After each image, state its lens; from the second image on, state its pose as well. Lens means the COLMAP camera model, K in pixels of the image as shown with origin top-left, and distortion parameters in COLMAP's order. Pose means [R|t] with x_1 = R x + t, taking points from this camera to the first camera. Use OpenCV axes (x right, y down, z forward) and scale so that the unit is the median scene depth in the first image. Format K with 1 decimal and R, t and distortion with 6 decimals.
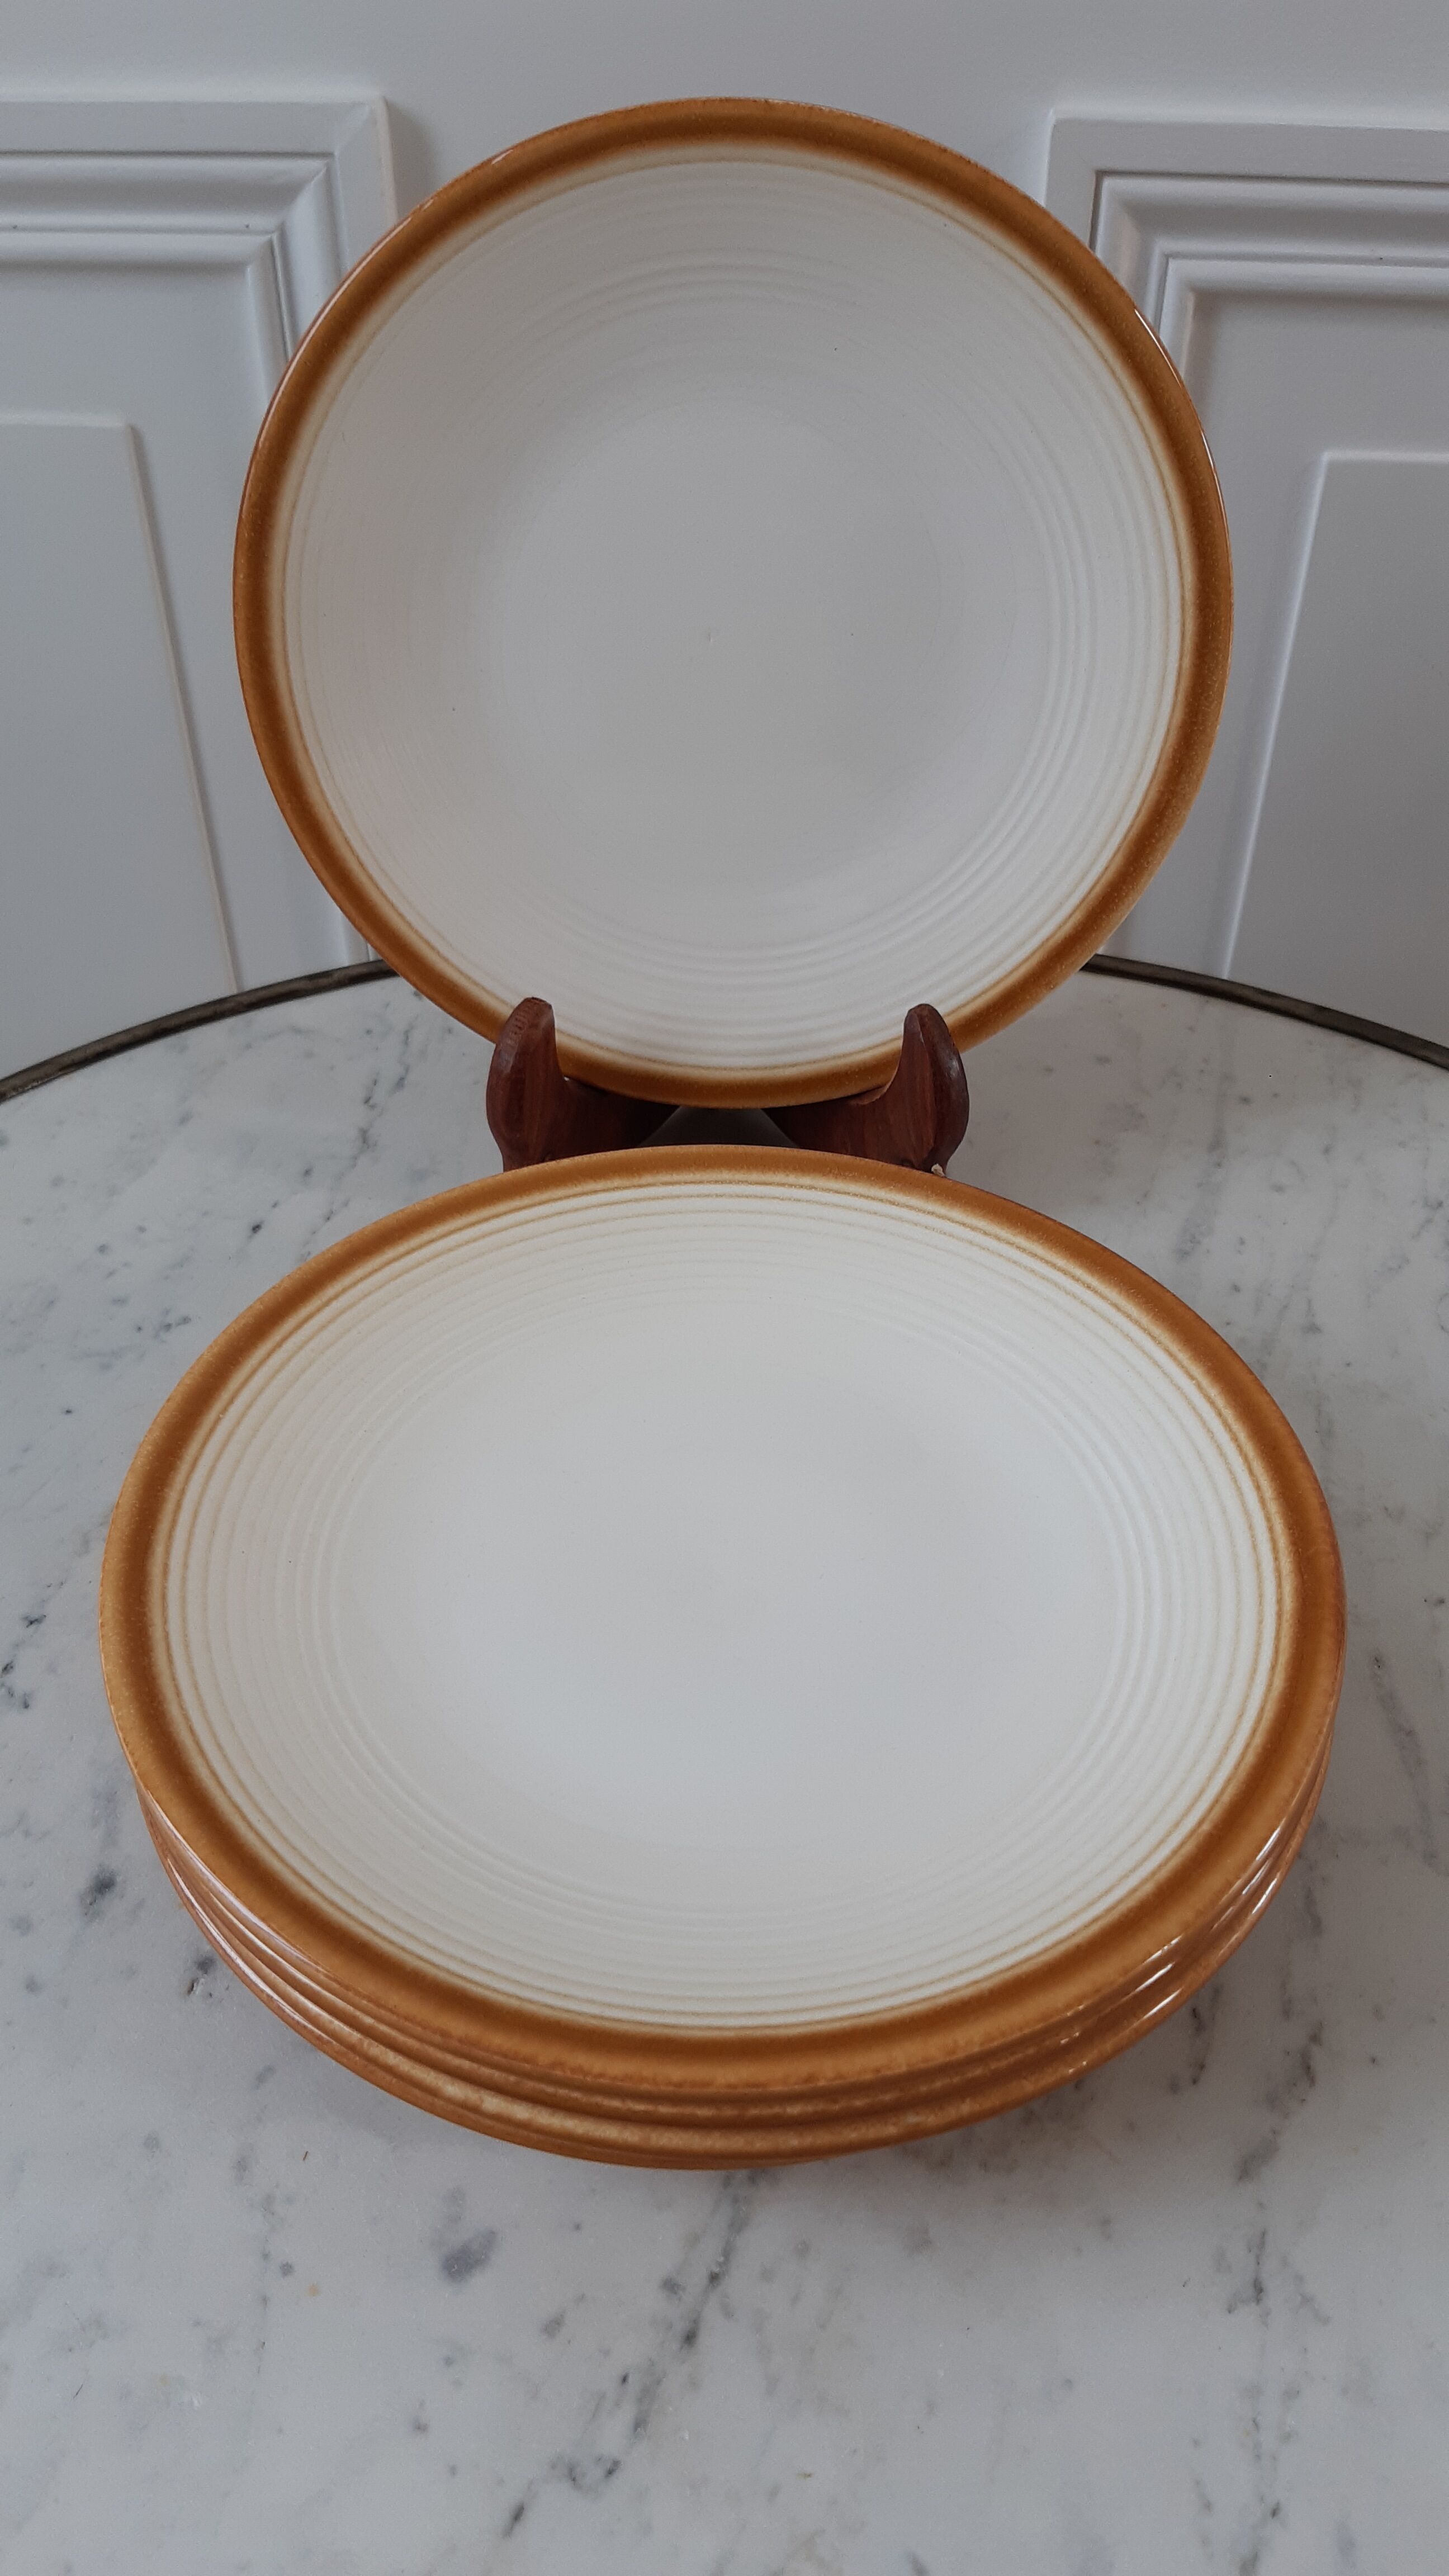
lens RADIAL K [[1896.8, 0, 784.2], [0, 1896.8, 1293.4], [0, 0, 1]] dist [0.096179, -0.142925]
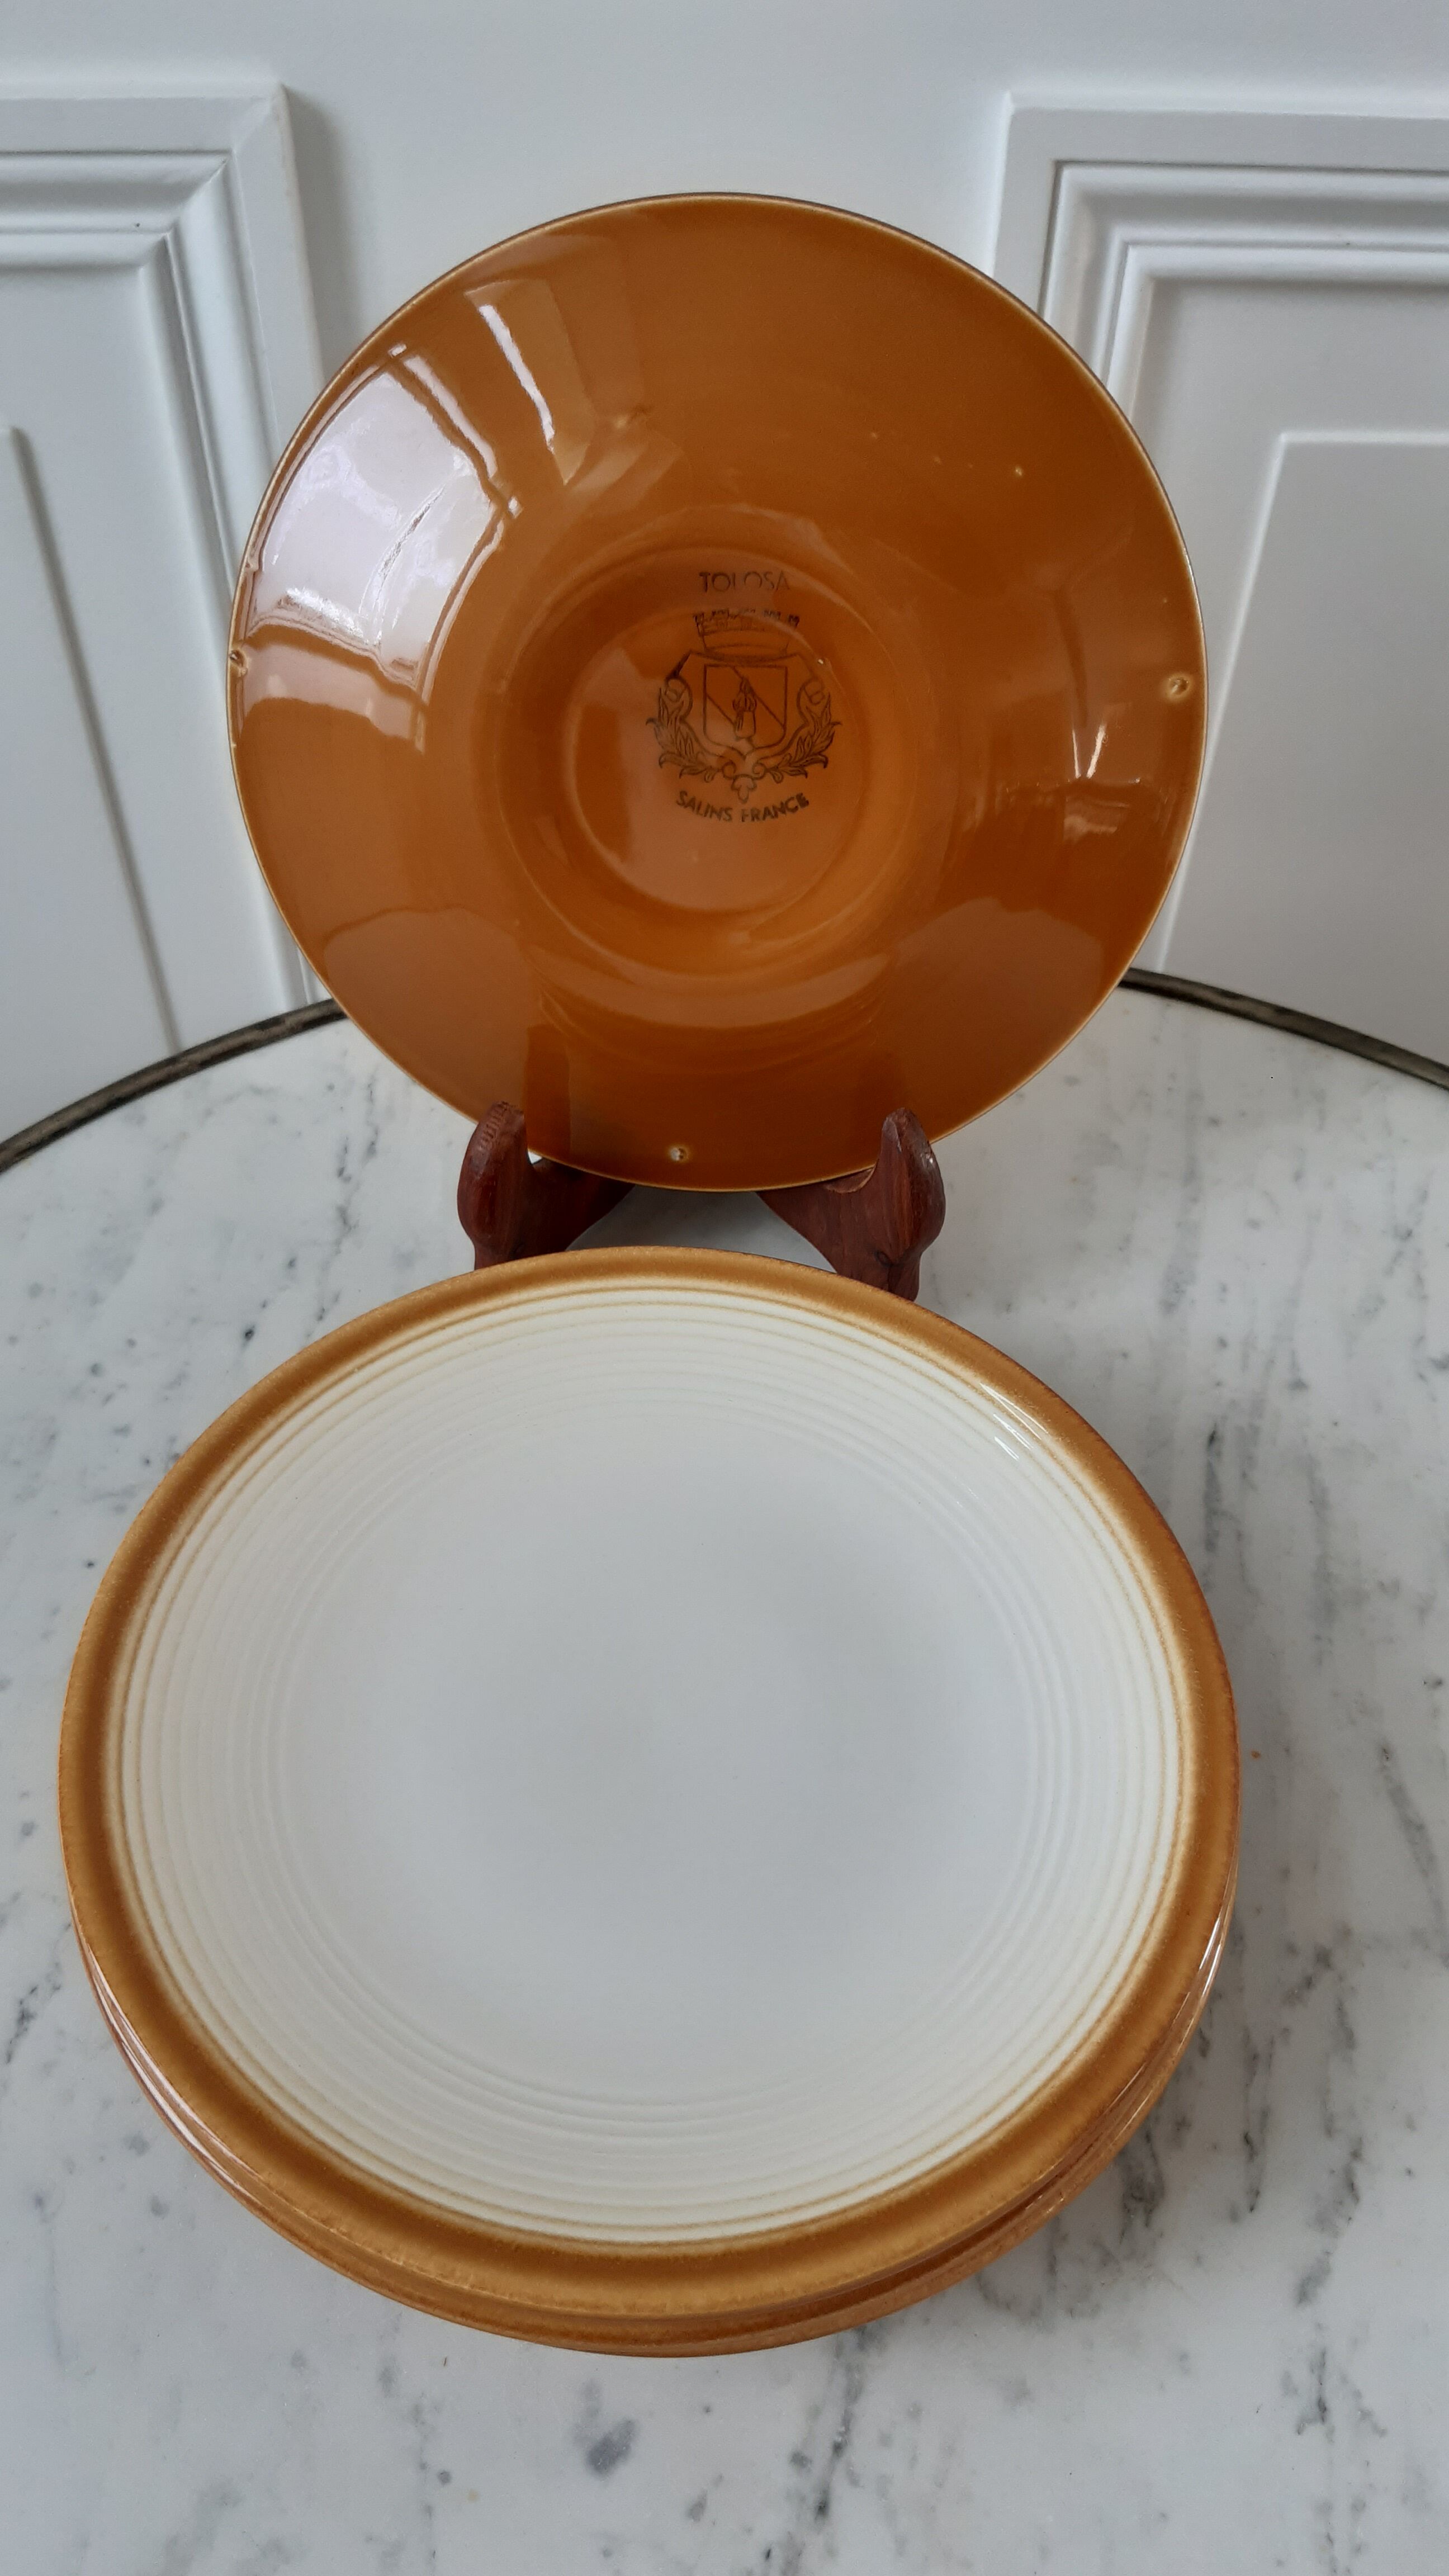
lens RADIAL K [[1896.8, 0, 784.2], [0, 1896.8, 1293.4], [0, 0, 1]] dist [0.096179, -0.142925]
pose [[0.996388, -0.052360, 0.066852, -0.070442], [0.042797, 0.989615, 0.137226, -0.193101], [-0.073343, -0.133869, 0.988281, 0.005654]]
